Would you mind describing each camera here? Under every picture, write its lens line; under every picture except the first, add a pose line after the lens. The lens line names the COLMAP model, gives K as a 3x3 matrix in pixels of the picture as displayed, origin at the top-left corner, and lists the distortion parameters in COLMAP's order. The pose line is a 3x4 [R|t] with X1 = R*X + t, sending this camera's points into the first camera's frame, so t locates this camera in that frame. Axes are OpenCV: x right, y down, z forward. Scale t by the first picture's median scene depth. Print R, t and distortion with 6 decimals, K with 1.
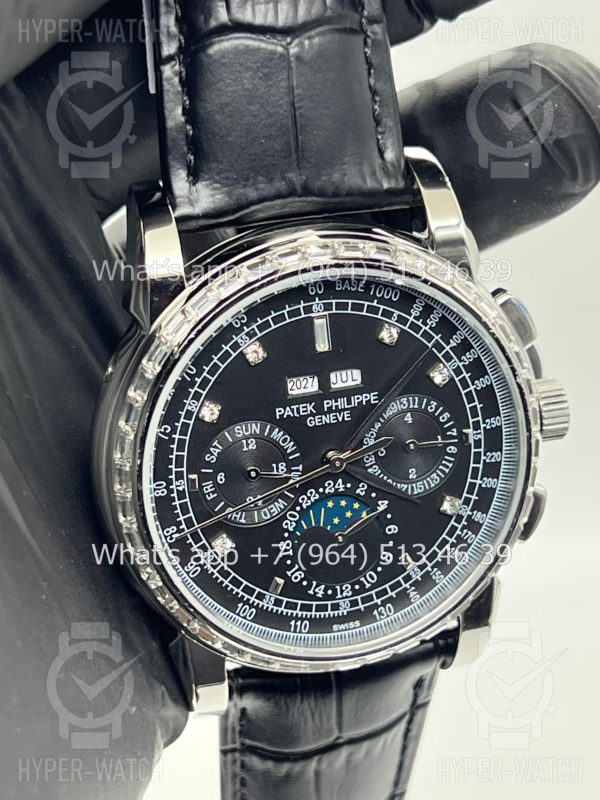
lens RADIAL K [[1875.3, 0, 300.0], [0, 1875.3, 400.0], [0, 0, 1]] dist [0.202846, -0.687629]
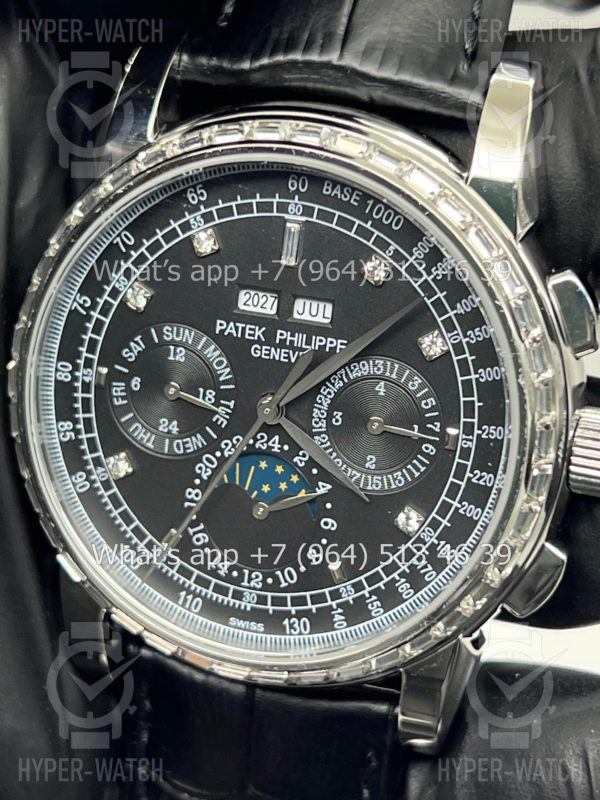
lens RADIAL K [[1875.3, 0, 300.0], [0, 1875.3, 400.0], [0, 0, 1]] dist [0.202846, -0.687629]
pose [[0.827566, 0.287360, -0.482244, 0.400350], [-0.321109, 0.946950, 0.013223, 0.014686], [0.460460, 0.143909, 0.875937, 0.319586]]
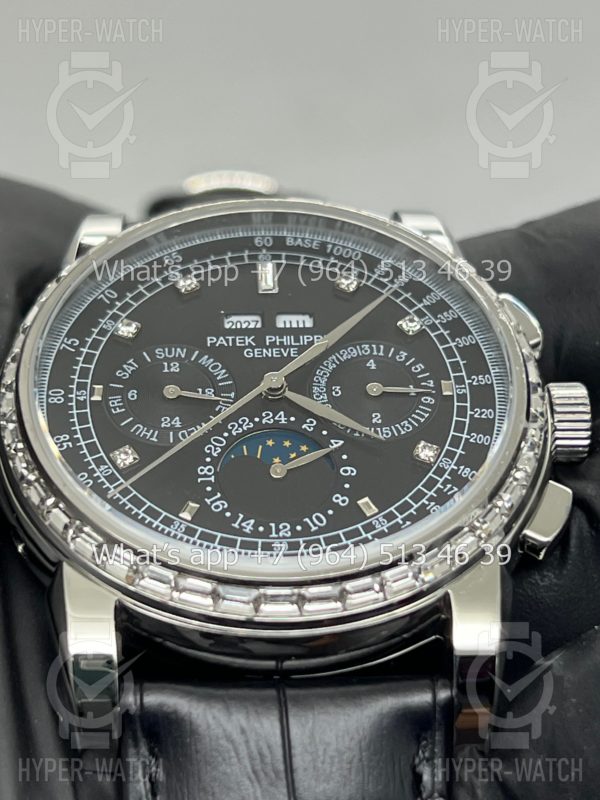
lens RADIAL K [[1875.3, 0, 300.0], [0, 1875.3, 400.0], [0, 0, 1]] dist [0.202846, -0.687629]
pose [[0.969750, -0.125338, -0.209466, 0.199146], [-0.096328, 0.591973, -0.800180, 0.686106], [0.224291, 0.796152, 0.561992, 0.541987]]
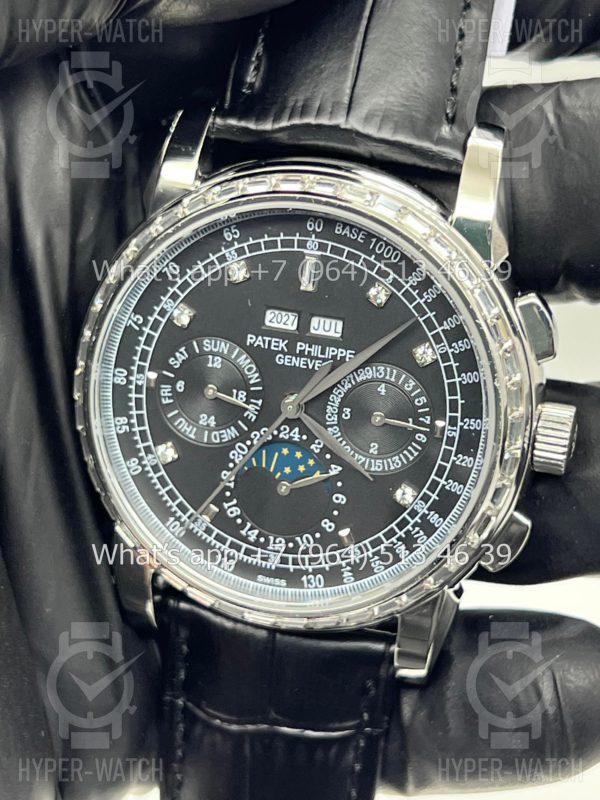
lens RADIAL K [[1875.3, 0, 300.0], [0, 1875.3, 400.0], [0, 0, 1]] dist [0.202846, -0.687629]
pose [[0.852077, 0.288670, -0.436617, 0.438140], [-0.314105, 0.949276, 0.014626, 0.014030], [0.418691, 0.124681, 0.899529, 0.133437]]
